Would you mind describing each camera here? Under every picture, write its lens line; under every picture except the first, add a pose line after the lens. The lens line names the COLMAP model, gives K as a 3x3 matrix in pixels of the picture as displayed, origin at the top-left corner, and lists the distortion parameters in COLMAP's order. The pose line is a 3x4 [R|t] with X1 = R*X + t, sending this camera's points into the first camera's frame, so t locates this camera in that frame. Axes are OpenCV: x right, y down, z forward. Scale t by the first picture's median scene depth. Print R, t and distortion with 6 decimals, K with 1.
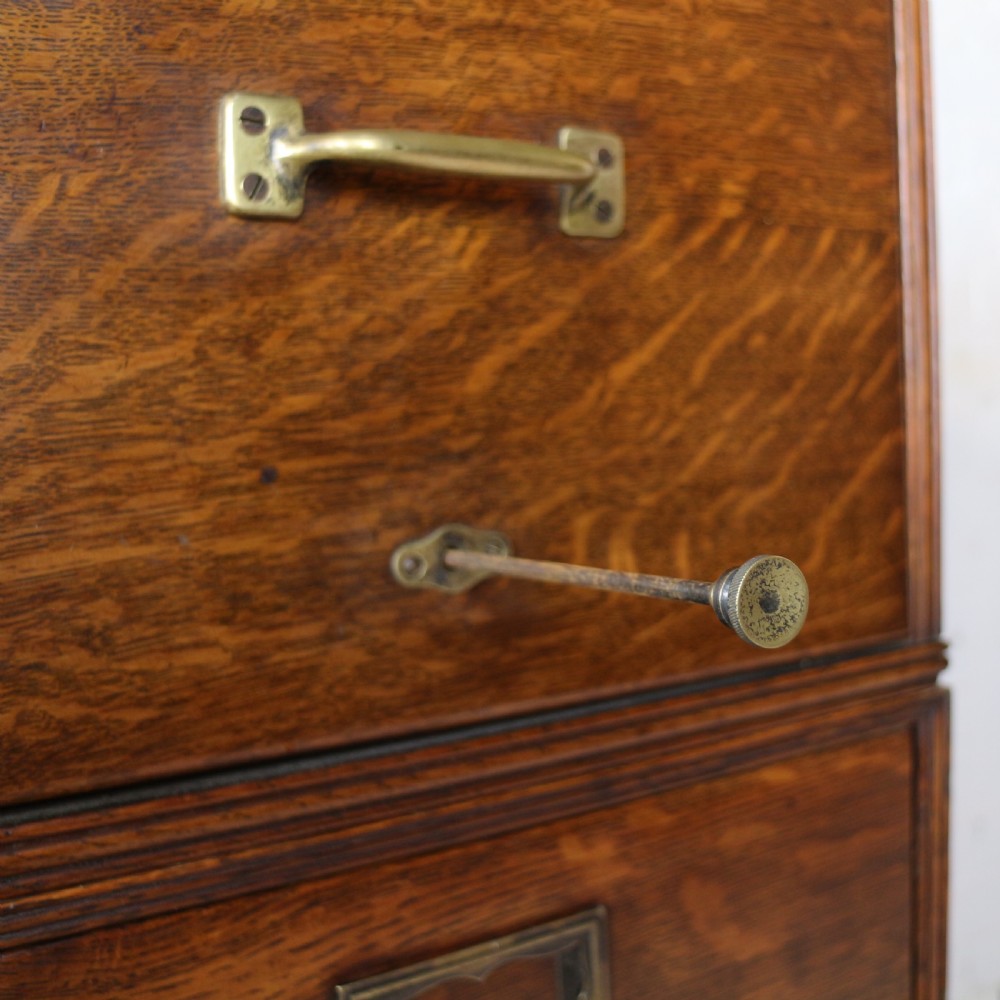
lens RADIAL K [[1208.7, 0, 626.0], [0, 1208.7, 484.2], [0, 0, 1]] dist [-0.186754, 0.134531]
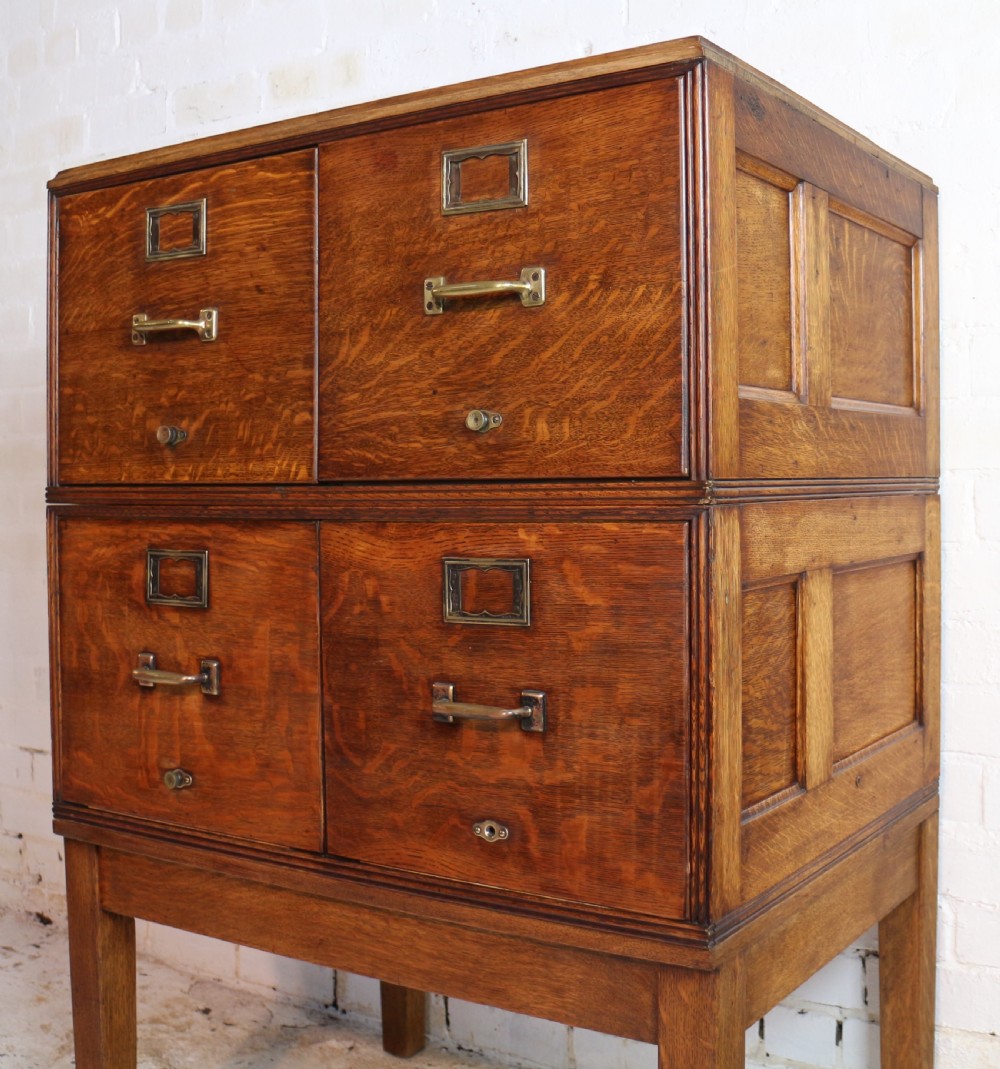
lens RADIAL K [[1379.6, 0, 558.1], [0, 1379.6, 495.2], [0, 0, 1]] dist [-0.190328, 0.178814]
pose [[0.401044, 0.037005, -0.915311, 3.104504], [-0.065064, 0.997811, 0.011833, 0.195654], [0.913745, 0.054808, 0.402574, -0.193676]]
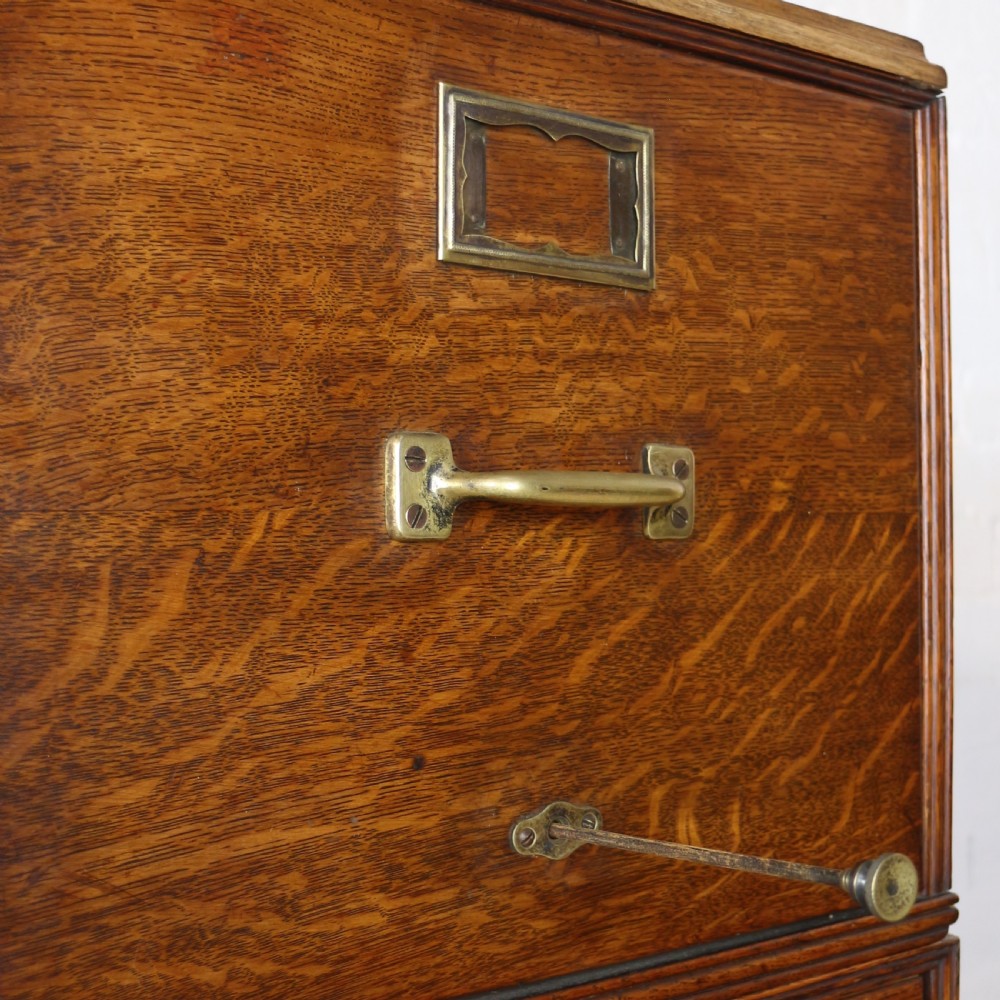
lens RADIAL K [[1571.7, 0, 500.9], [0, 1571.7, 588.7], [0, 0, 1]] dist [-0.184119, 0.156918]
pose [[0.999139, 0.016152, 0.038225, -0.261728], [-0.014598, 0.999069, -0.040594, -0.107629], [-0.038846, 0.040001, 0.998444, -0.495993]]
